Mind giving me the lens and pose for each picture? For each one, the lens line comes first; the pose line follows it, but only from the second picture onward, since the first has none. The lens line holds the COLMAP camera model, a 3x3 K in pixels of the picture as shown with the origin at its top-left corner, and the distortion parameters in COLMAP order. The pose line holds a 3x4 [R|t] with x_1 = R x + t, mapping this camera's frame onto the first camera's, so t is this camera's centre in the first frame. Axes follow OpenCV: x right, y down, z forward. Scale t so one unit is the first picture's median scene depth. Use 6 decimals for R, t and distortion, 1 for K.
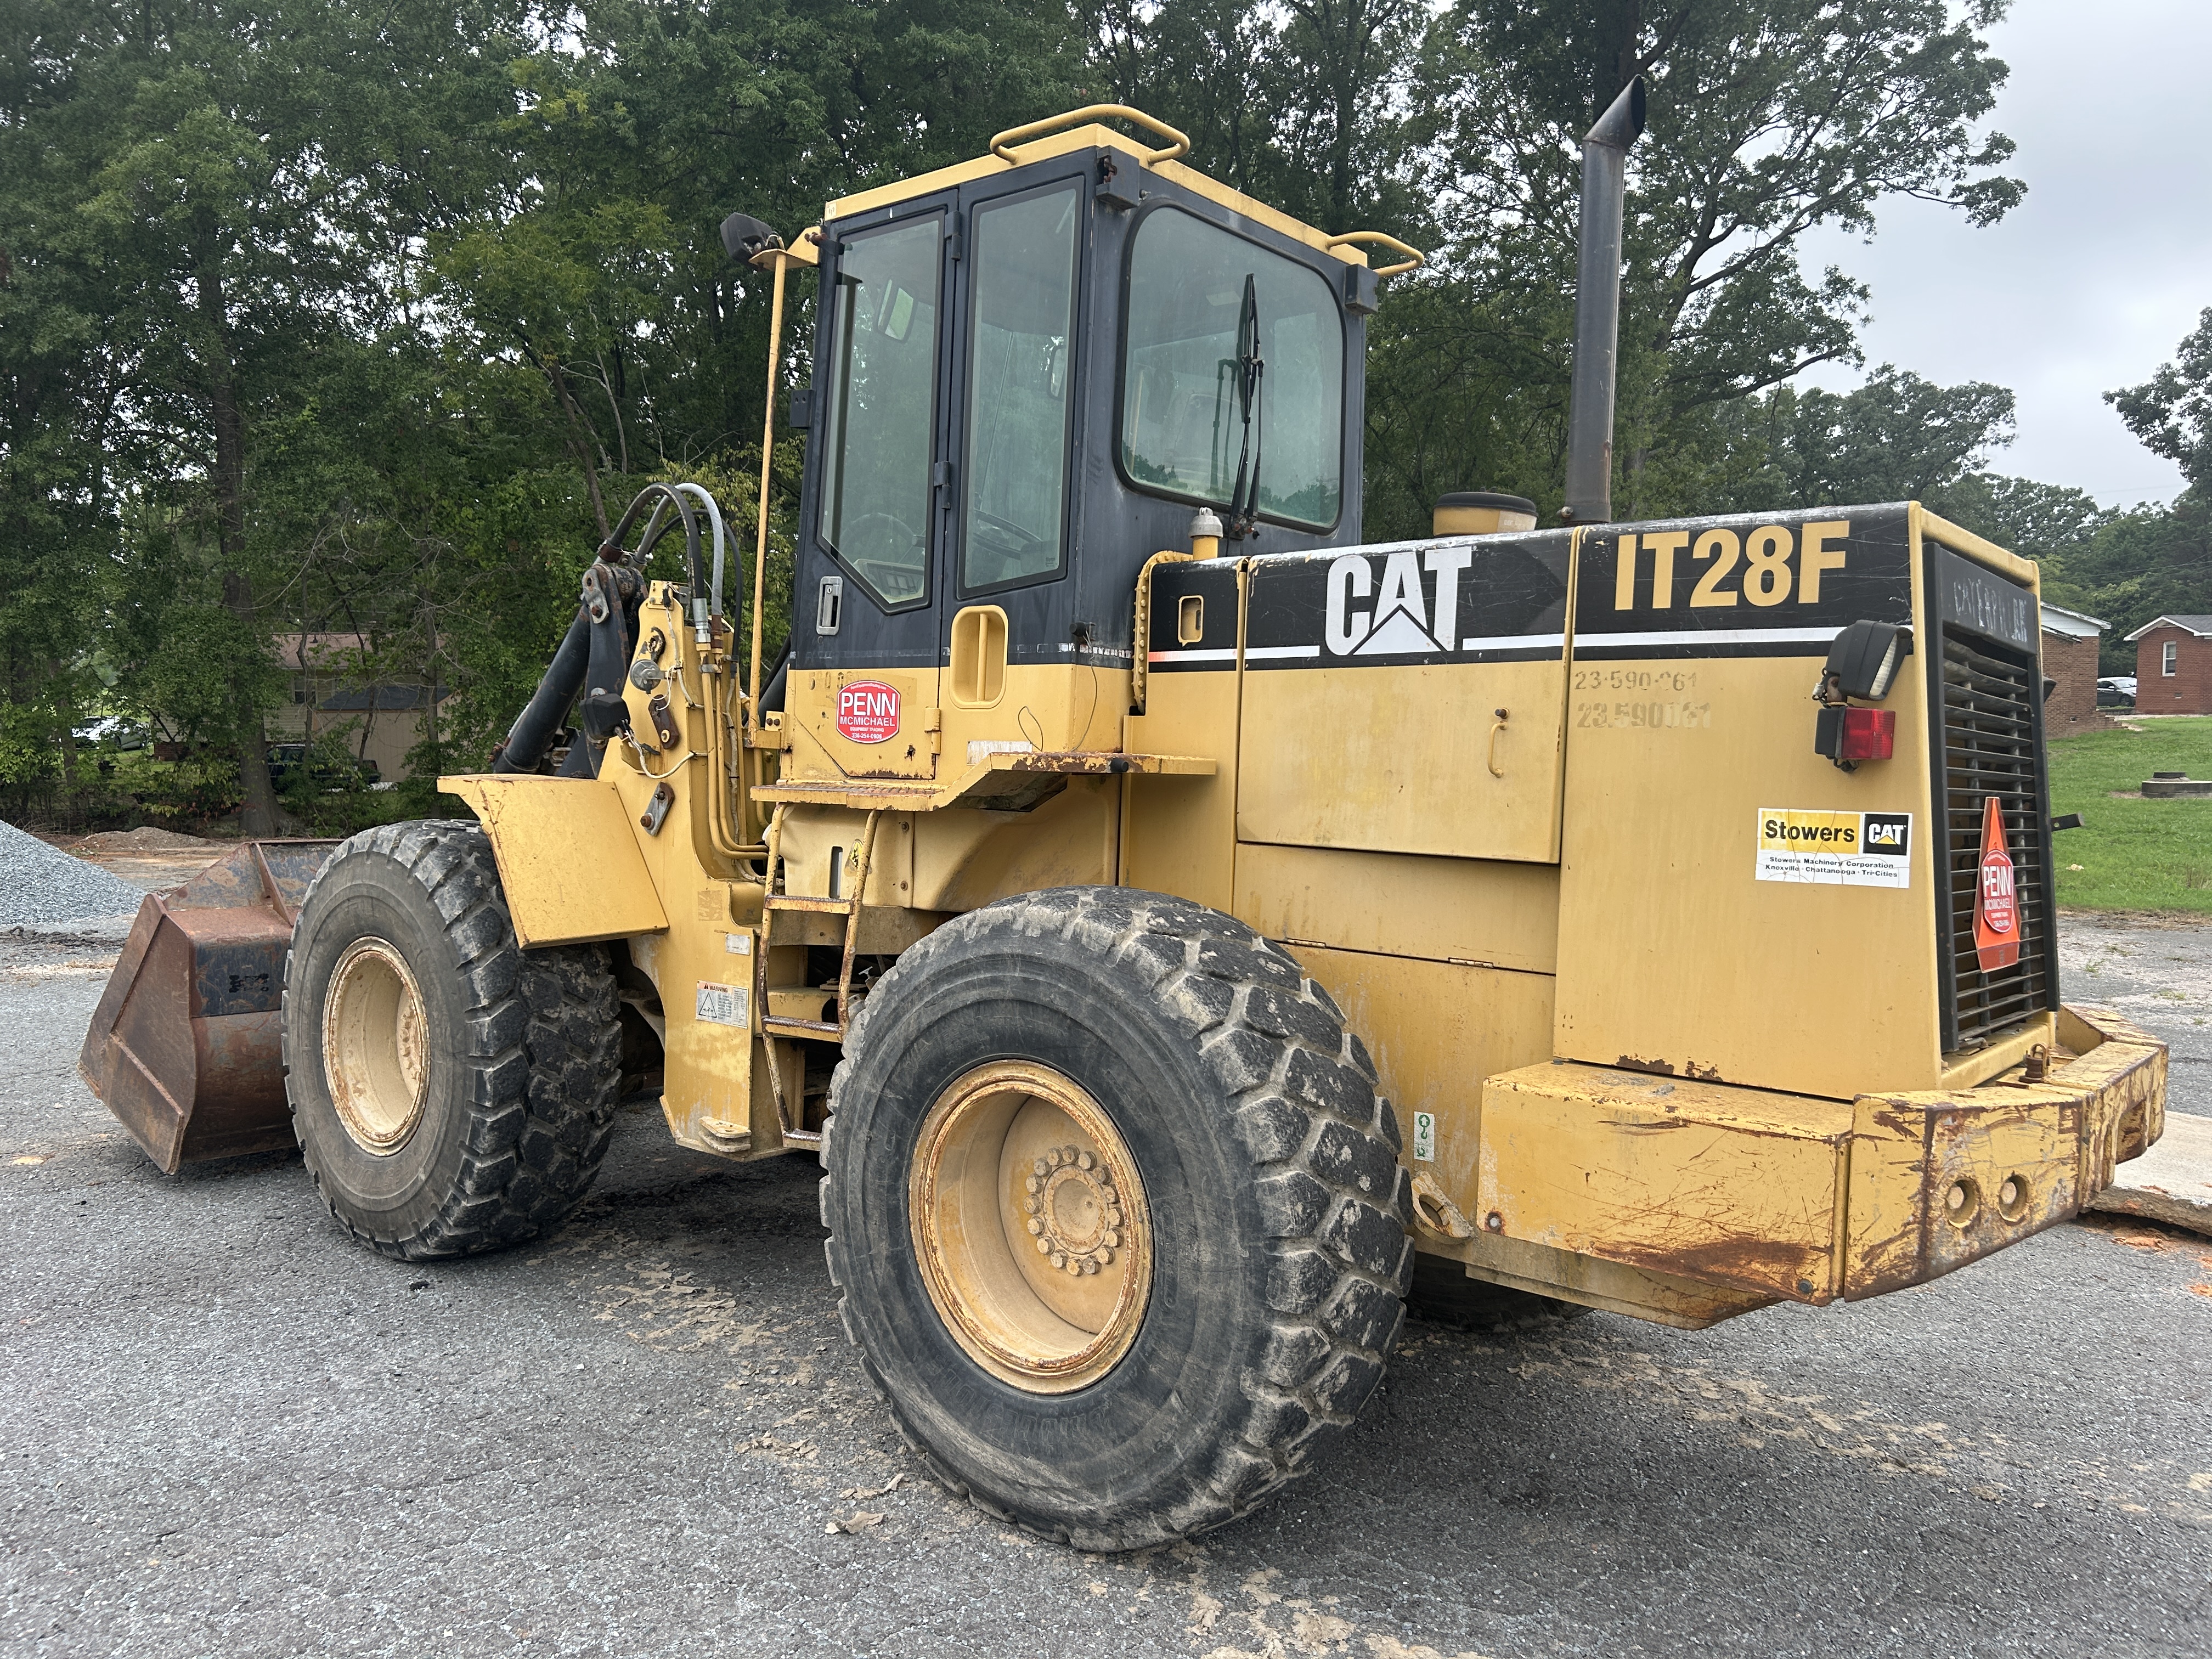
lens RADIAL K [[1651.2, 0, 1106.0], [0, 1651.2, 829.5], [0, 0, 1]] dist [0.073154, -0.084685]
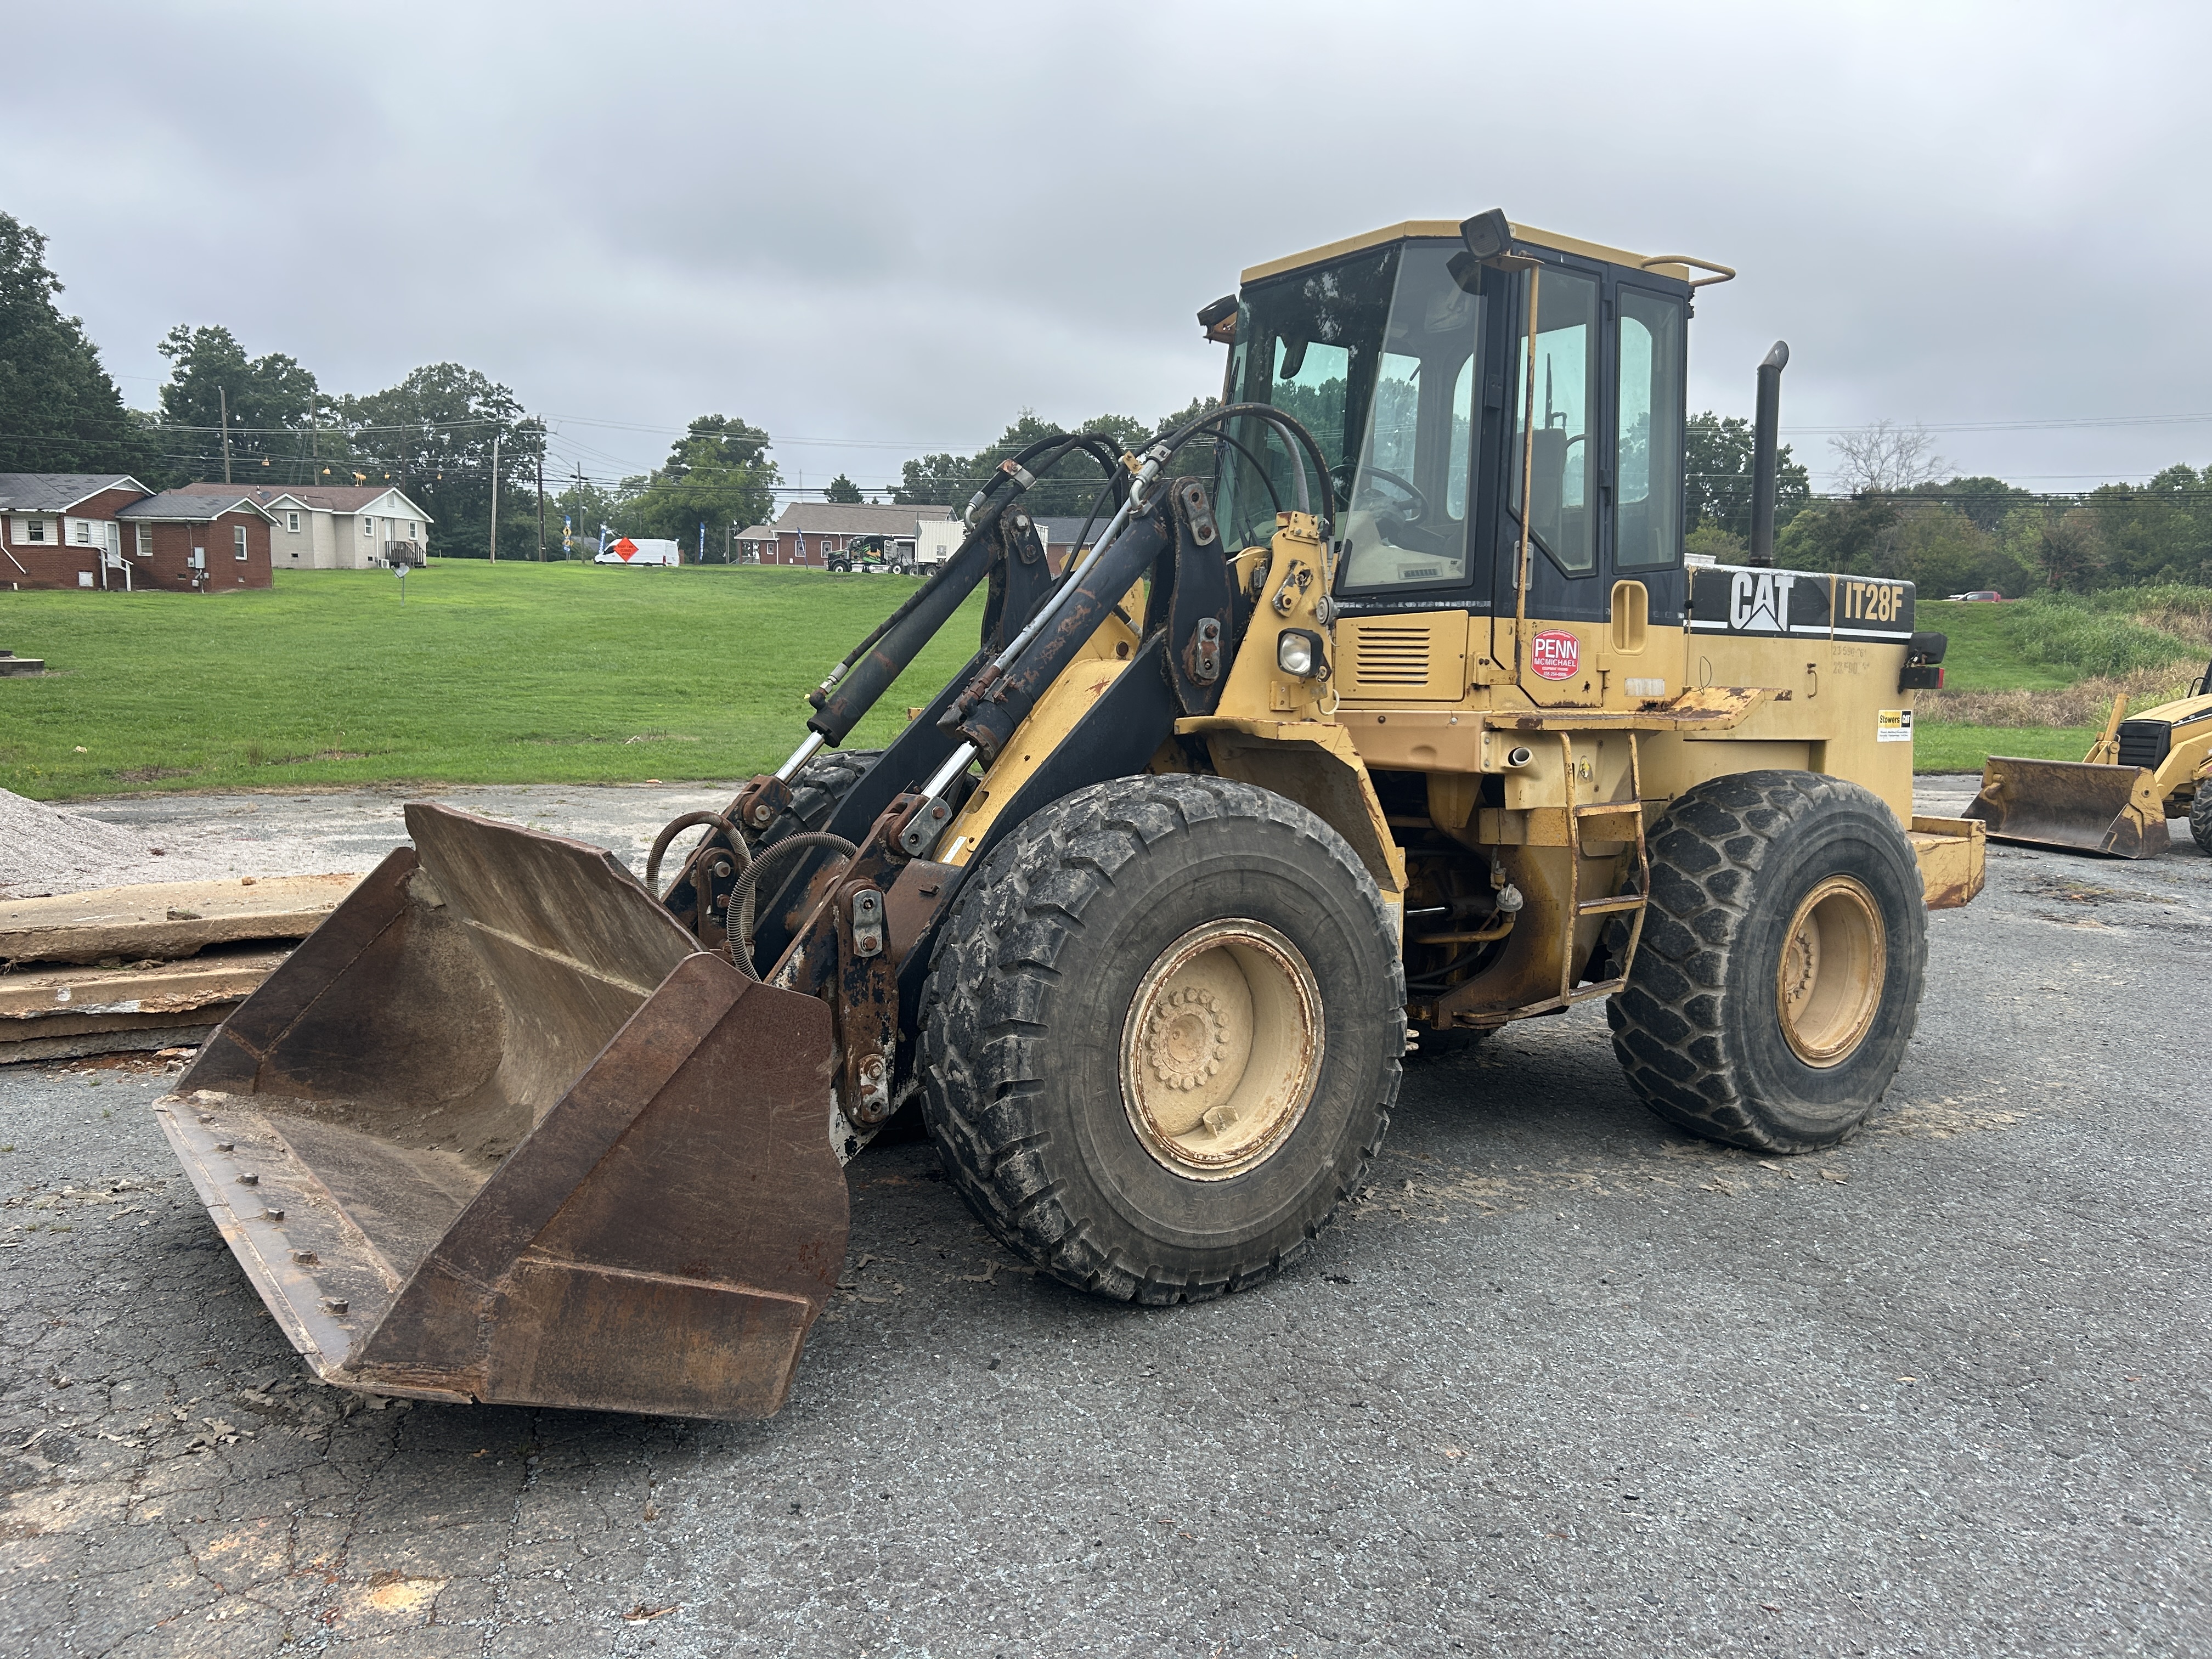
lens RADIAL K [[1644.4, 0, 1099.5], [0, 1644.4, 833.7], [0, 0, 1]] dist [0.048562, -0.049864]
pose [[0.261169, -0.104884, 0.959578, -1.435513], [0.027683, 0.994484, 0.101165, -0.071795], [-0.964896, 0.000143, 0.262632, 0.991560]]
